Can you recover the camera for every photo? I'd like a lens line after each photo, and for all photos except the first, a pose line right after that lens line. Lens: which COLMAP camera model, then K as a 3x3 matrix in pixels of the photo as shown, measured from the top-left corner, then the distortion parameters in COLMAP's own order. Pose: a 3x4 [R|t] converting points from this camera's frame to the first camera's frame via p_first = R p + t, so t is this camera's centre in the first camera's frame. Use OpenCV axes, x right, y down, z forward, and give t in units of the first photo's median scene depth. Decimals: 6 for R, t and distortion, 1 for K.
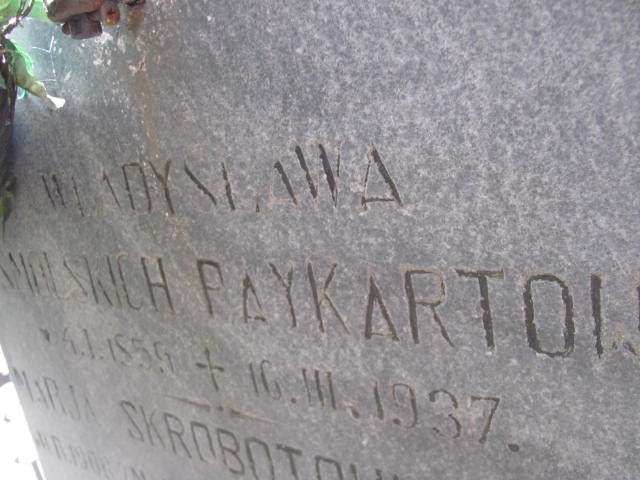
lens RADIAL K [[669.1, 0, 320.0], [0, 669.1, 240.0], [0, 0, 1]] dist [-0.200741, 0.217787]
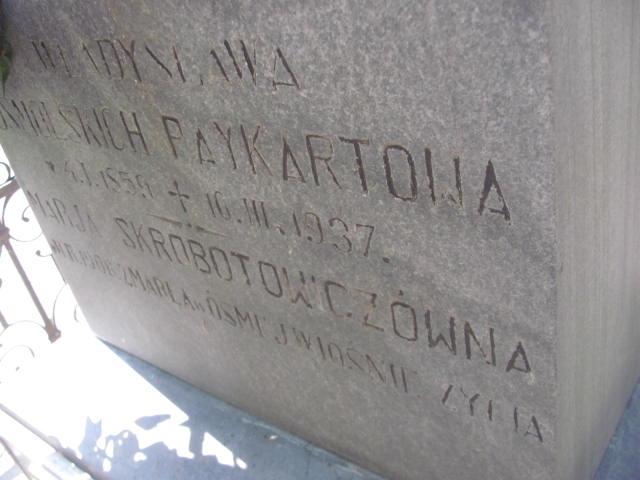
lens RADIAL K [[681.4, 0, 320.0], [0, 681.4, 240.0], [0, 0, 1]] dist [-0.201222, 0.253205]
pose [[0.999872, -0.006589, -0.014612, 0.163154], [0.010826, 0.949845, 0.312534, -0.169860], [0.011820, -0.312652, 0.949794, -0.359375]]
